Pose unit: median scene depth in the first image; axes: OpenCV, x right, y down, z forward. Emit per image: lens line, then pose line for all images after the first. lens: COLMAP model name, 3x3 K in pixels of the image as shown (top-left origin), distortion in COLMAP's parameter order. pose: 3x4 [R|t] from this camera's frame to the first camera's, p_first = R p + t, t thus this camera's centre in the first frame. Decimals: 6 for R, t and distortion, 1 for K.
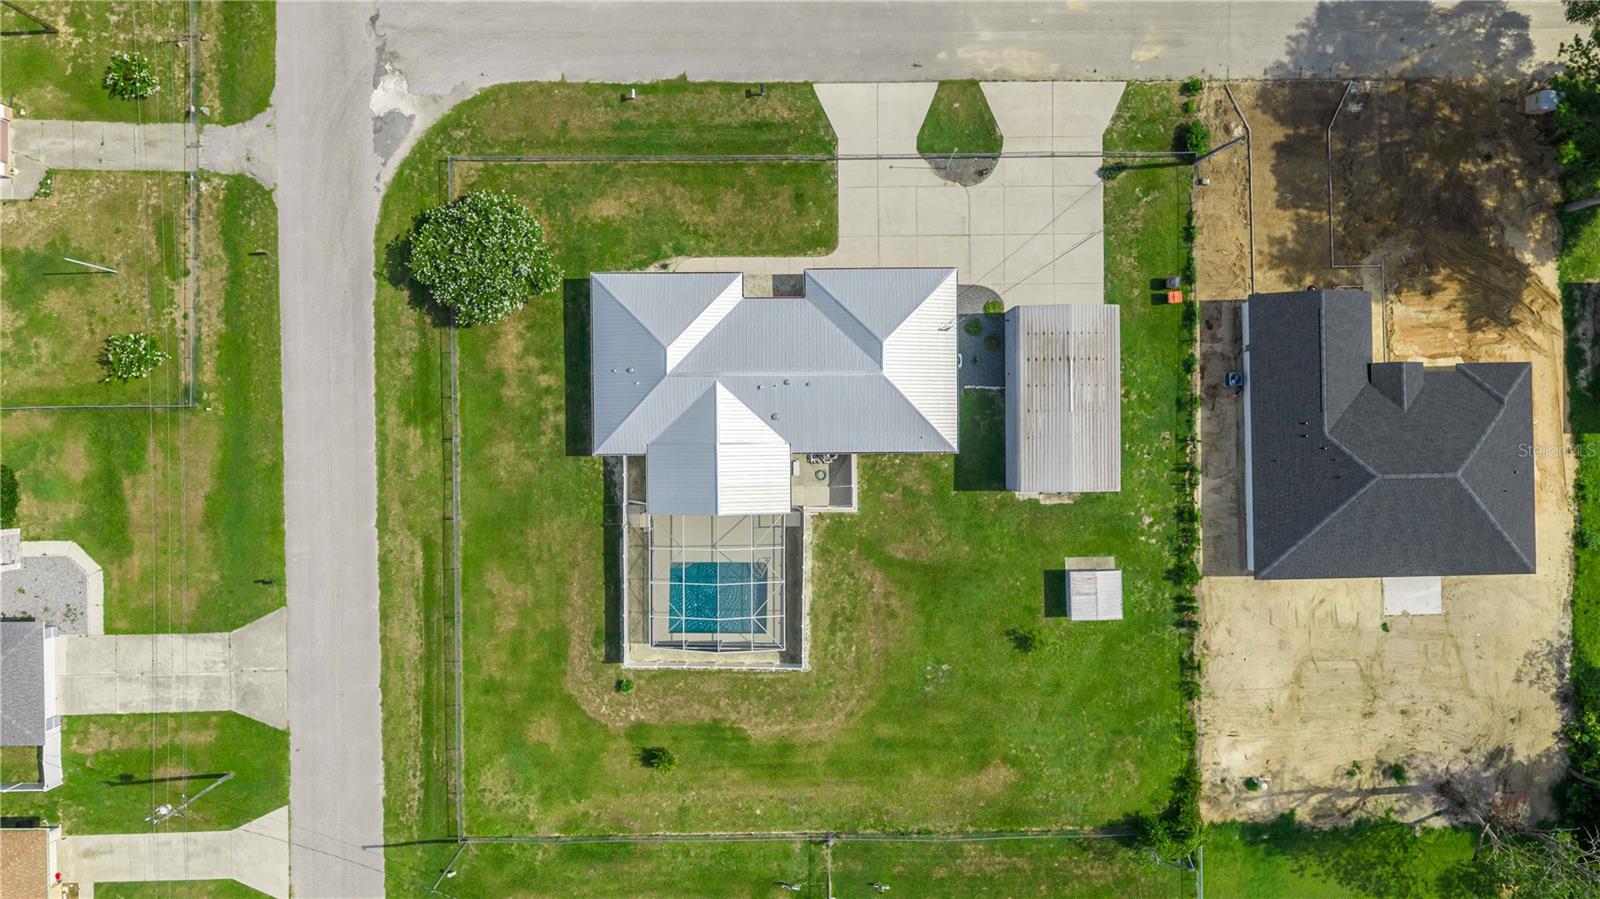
lens RADIAL K [[1323.4, 0, 800.0], [0, 1323.4, 449.5], [0, 0, 1]] dist [0.030896, -0.067404]
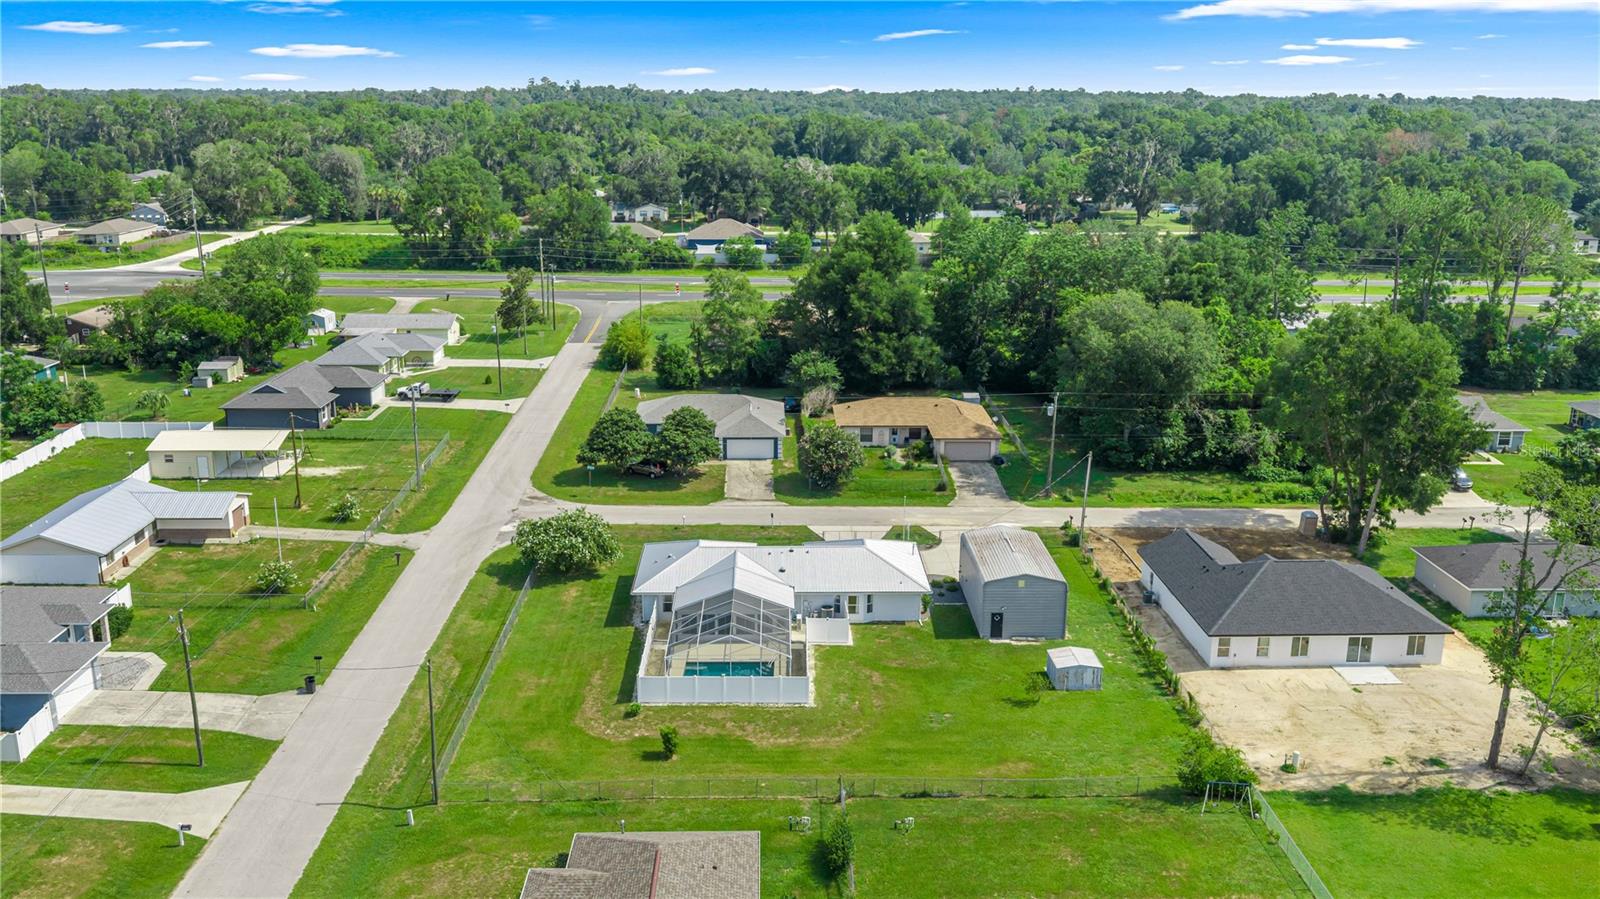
lens RADIAL K [[1323.4, 0, 800.0], [0, 1323.4, 449.5], [0, 0, 1]] dist [0.030896, -0.067404]
pose [[0.999879, -0.003560, 0.015124, -0.019132], [0.015530, 0.258005, -0.966019, 1.104471], [-0.000463, 0.966137, 0.258029, 0.542481]]
